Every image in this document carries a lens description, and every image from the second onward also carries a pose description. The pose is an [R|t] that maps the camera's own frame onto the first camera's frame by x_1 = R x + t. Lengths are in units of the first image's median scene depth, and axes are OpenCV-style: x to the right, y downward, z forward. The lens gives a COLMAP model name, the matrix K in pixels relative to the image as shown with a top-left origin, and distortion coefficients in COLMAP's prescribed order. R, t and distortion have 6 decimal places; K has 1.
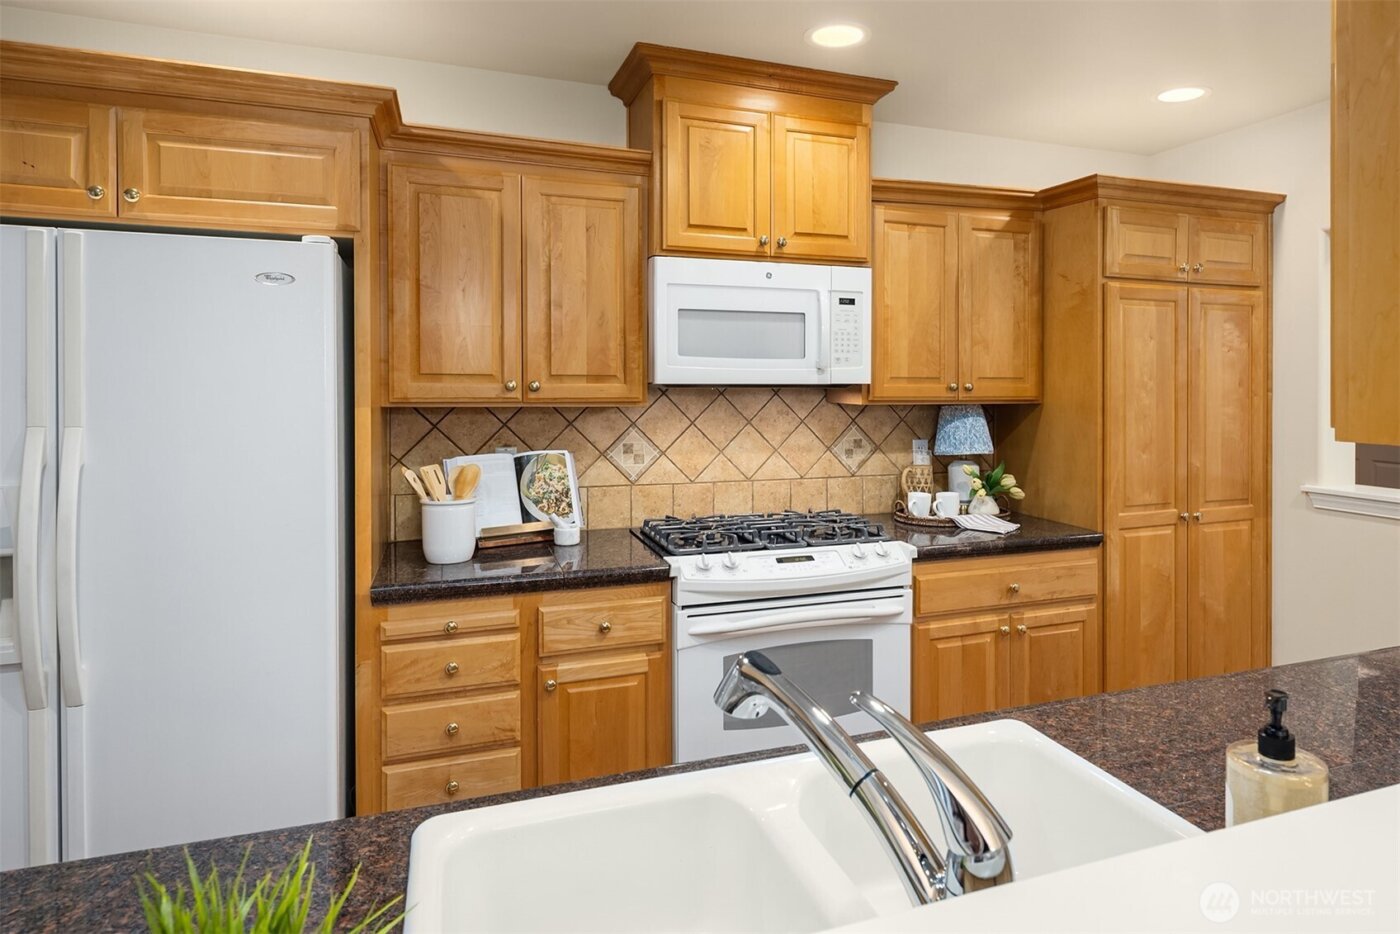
lens RADIAL K [[844.7, 0, 776.0], [0, 844.7, 382.9], [0, 0, 1]] dist [-0.001178, -0.001322]
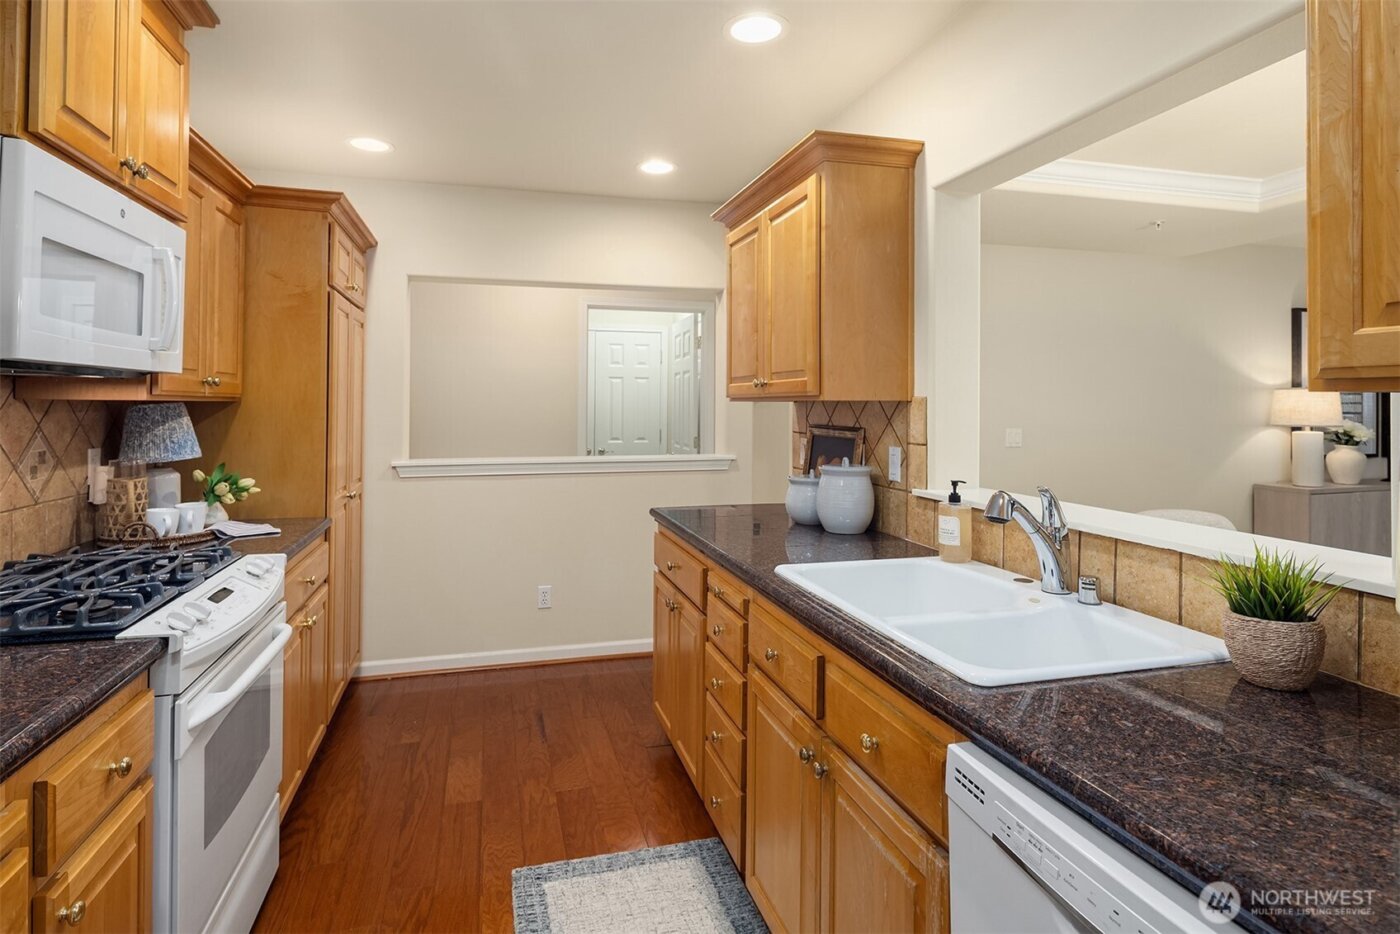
lens RADIAL K [[754.6, 0, 693.1], [0, 754.6, 382.5], [0, 0, 1]] dist [-0.000116, -0.002178]
pose [[0.097466, 0.025767, 0.994905, -0.540215], [-0.000308, 0.999666, -0.025860, 0.027272], [-0.995239, 0.002215, 0.097442, 0.432867]]
